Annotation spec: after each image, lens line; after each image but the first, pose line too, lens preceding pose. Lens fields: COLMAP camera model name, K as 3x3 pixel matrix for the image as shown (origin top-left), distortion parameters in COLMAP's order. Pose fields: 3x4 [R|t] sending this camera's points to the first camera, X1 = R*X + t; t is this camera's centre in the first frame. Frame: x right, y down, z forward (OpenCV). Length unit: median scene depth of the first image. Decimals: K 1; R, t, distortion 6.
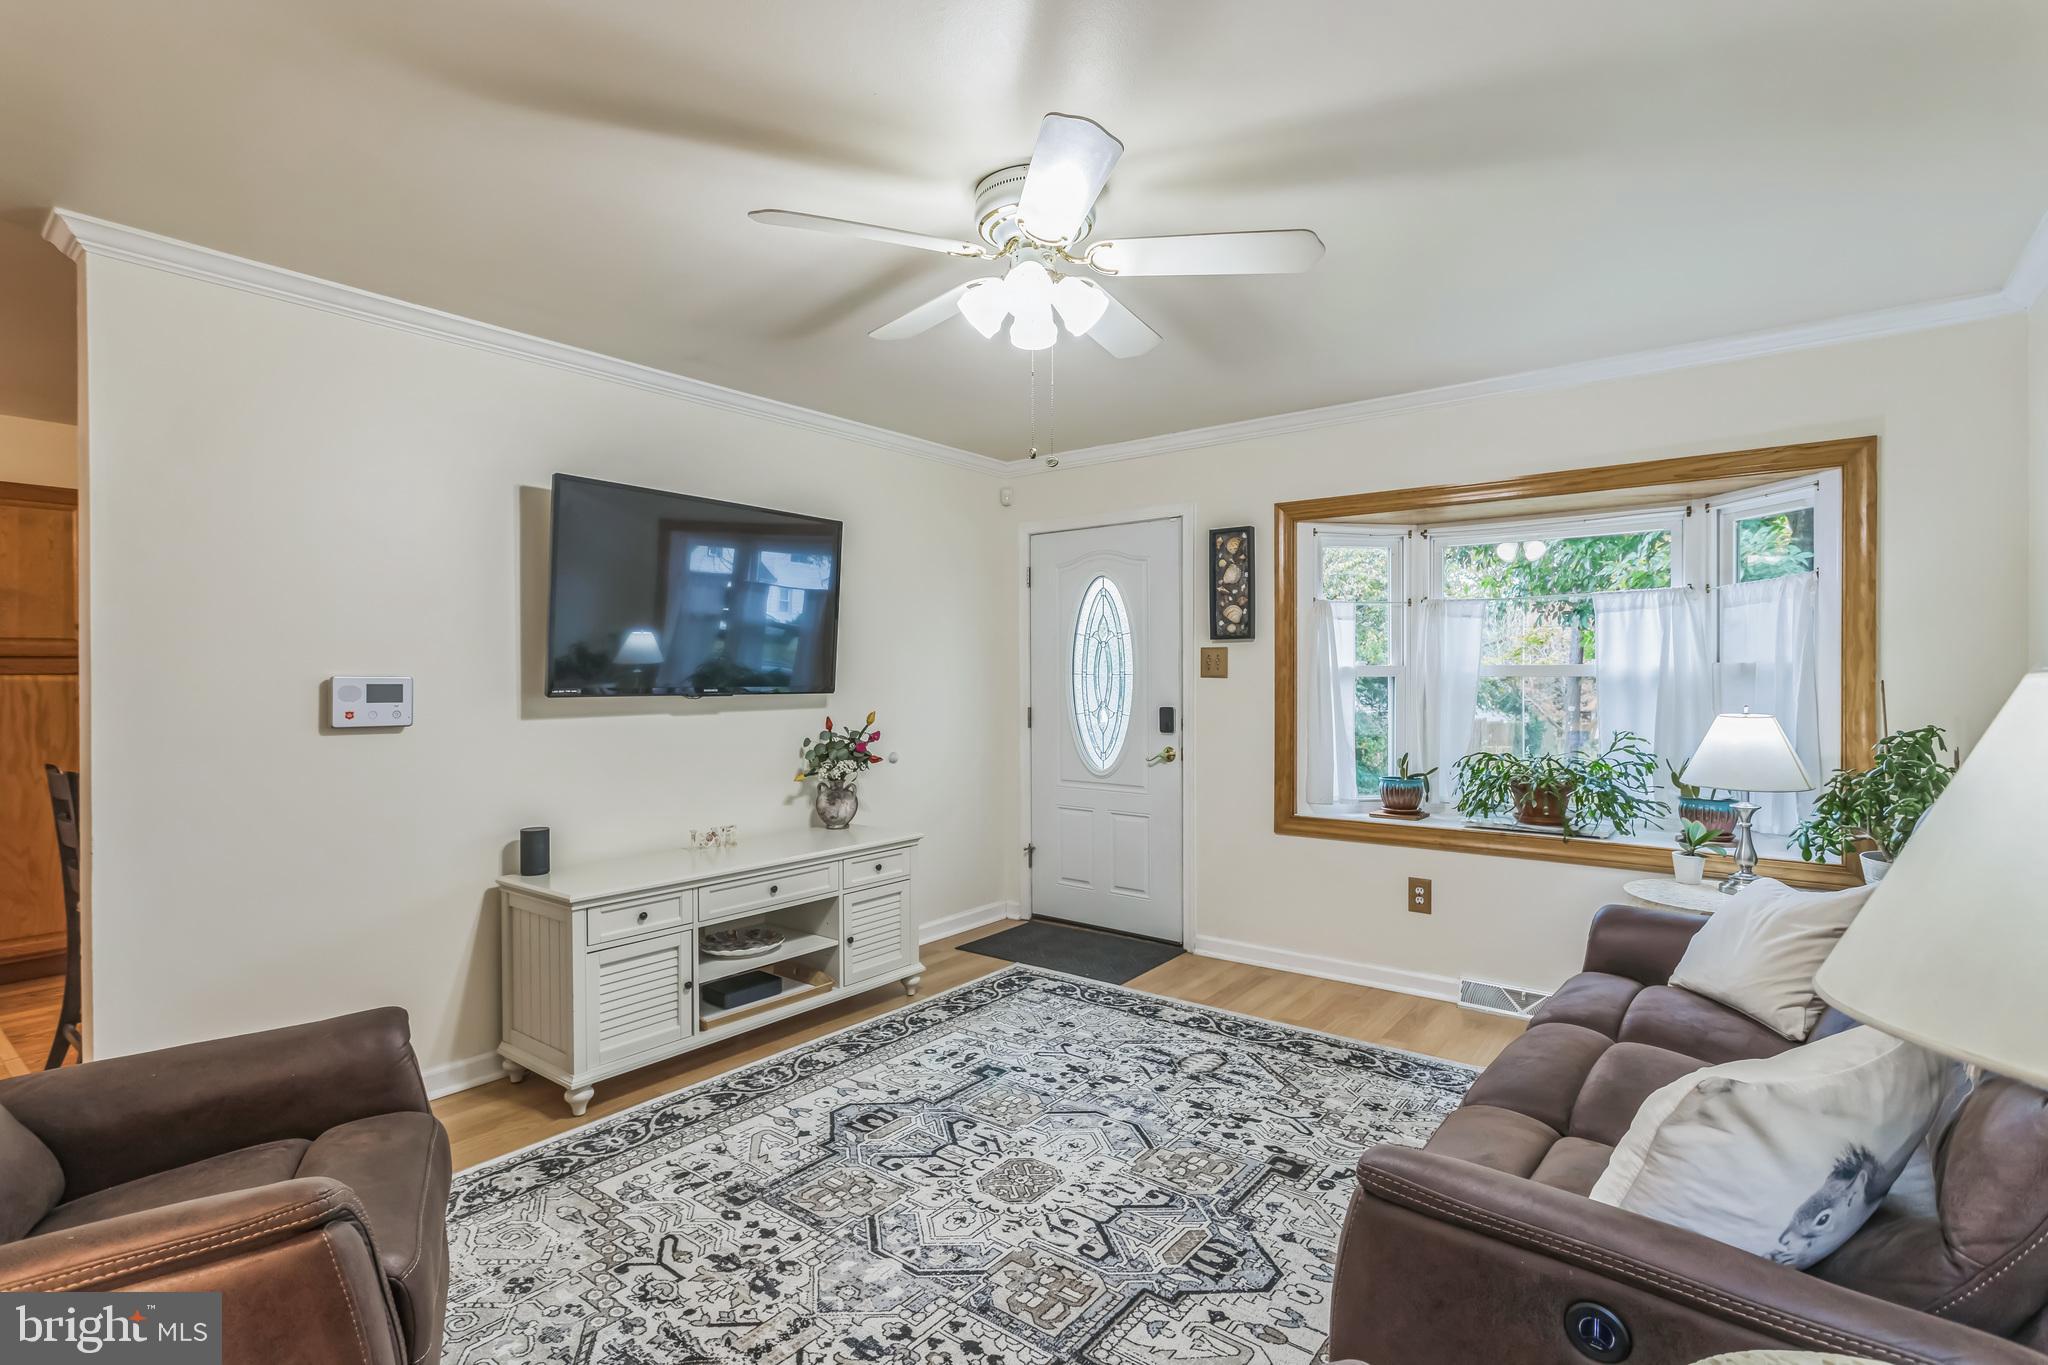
lens RADIAL K [[987.7, 0, 1017.3], [0, 987.7, 676.0], [0, 0, 1]] dist [-0.005851, 0.001033]
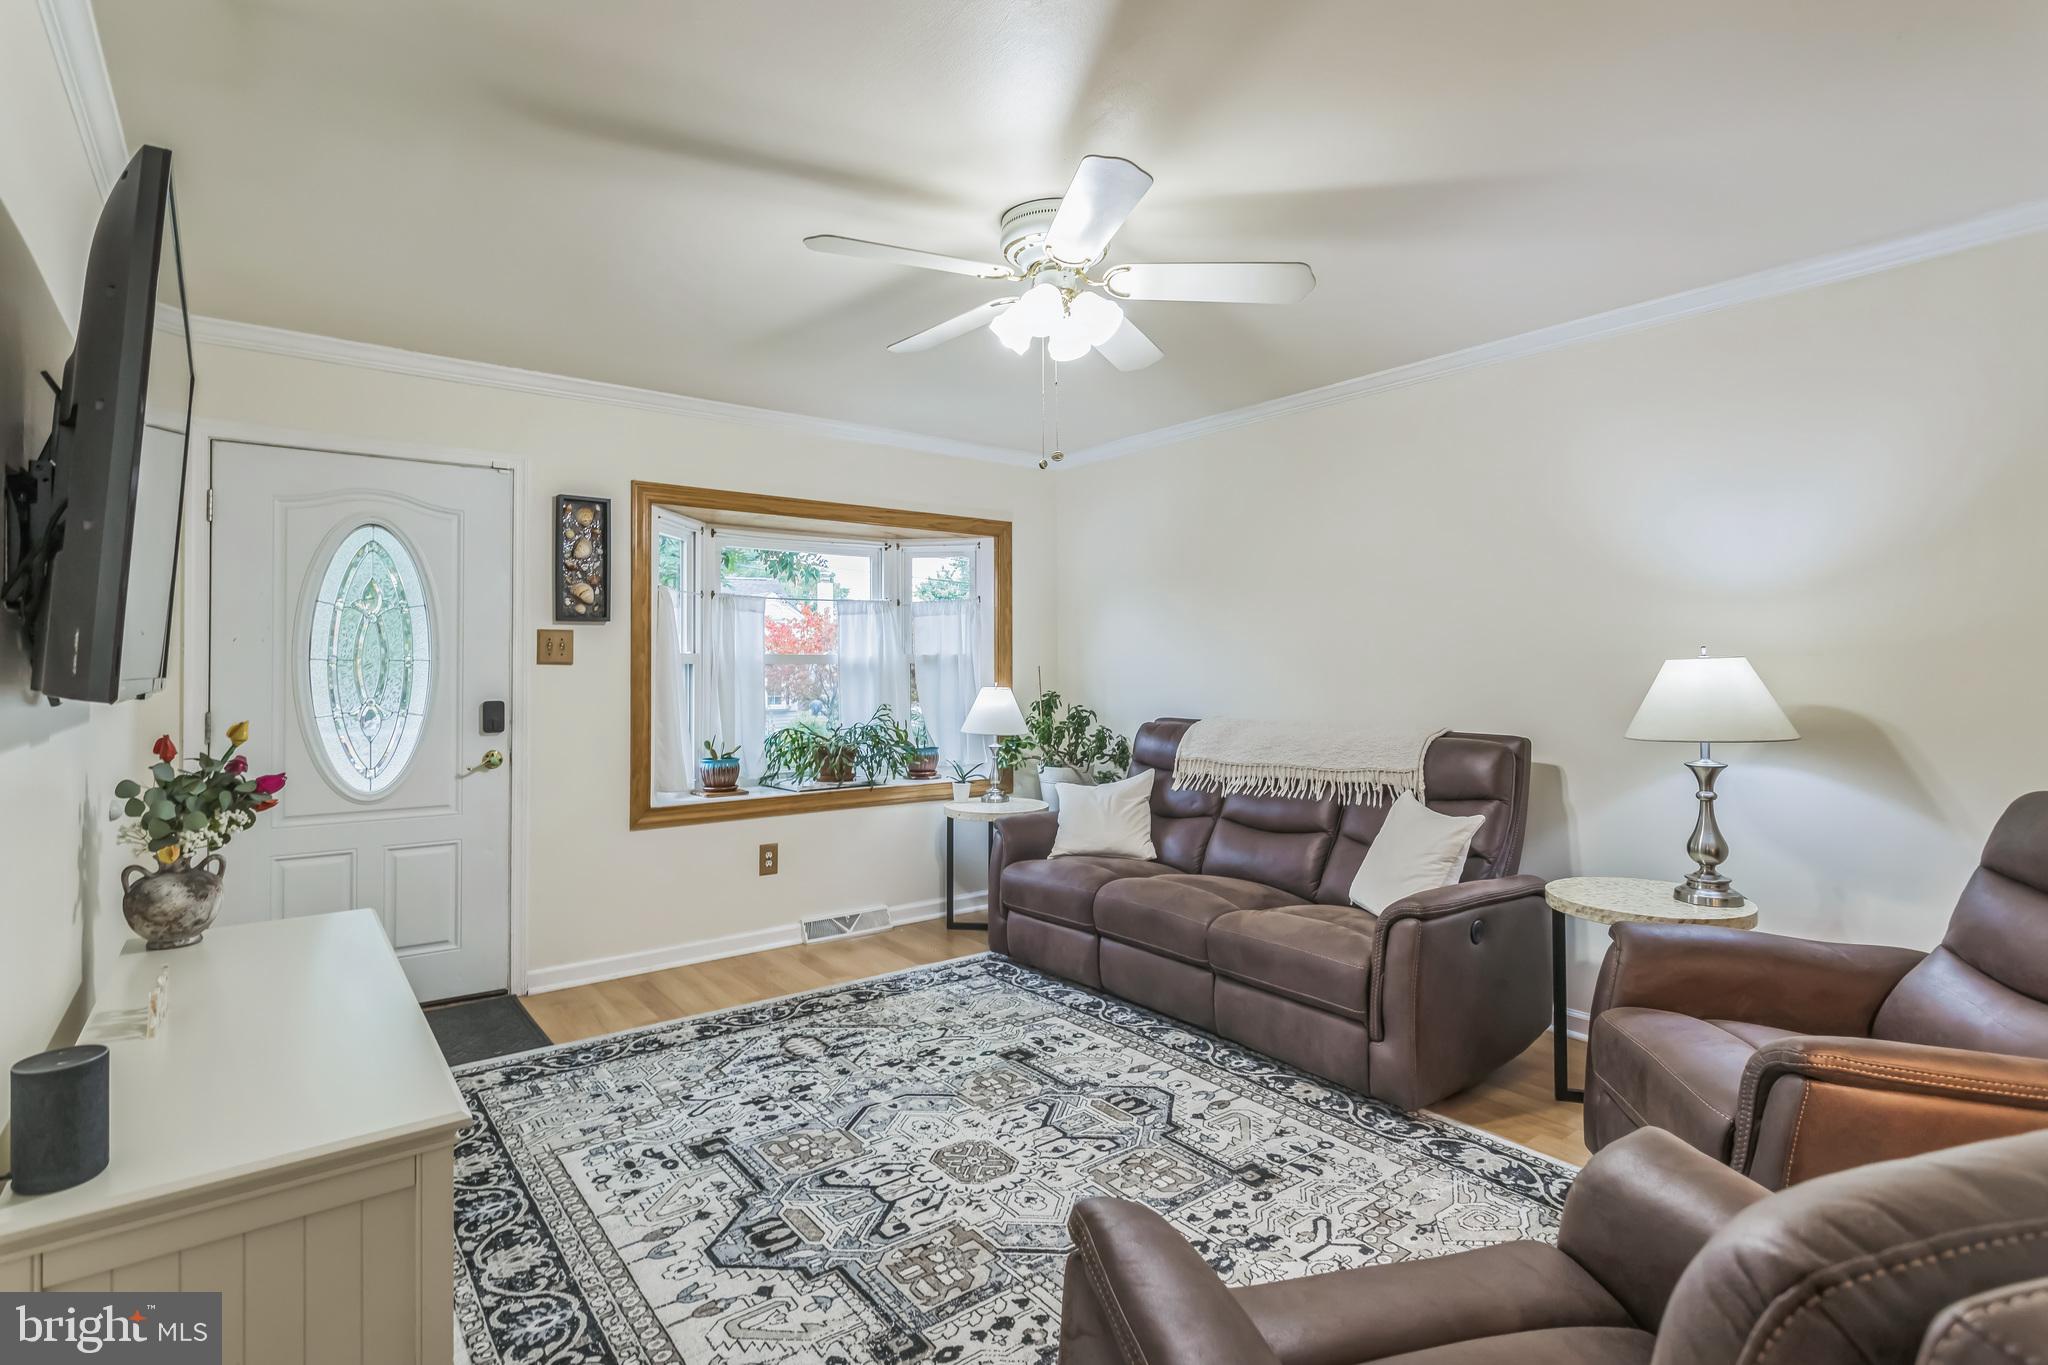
lens RADIAL K [[987.7, 0, 1022.4], [0, 987.7, 652.8], [0, 0, 1]] dist [-0.005851, 0.001033]
pose [[0.244585, 0.014553, 0.969519, -0.762557], [0.000635, 0.999885, -0.015169, 0.006538], [-0.969628, 0.004326, 0.244548, 0.555344]]
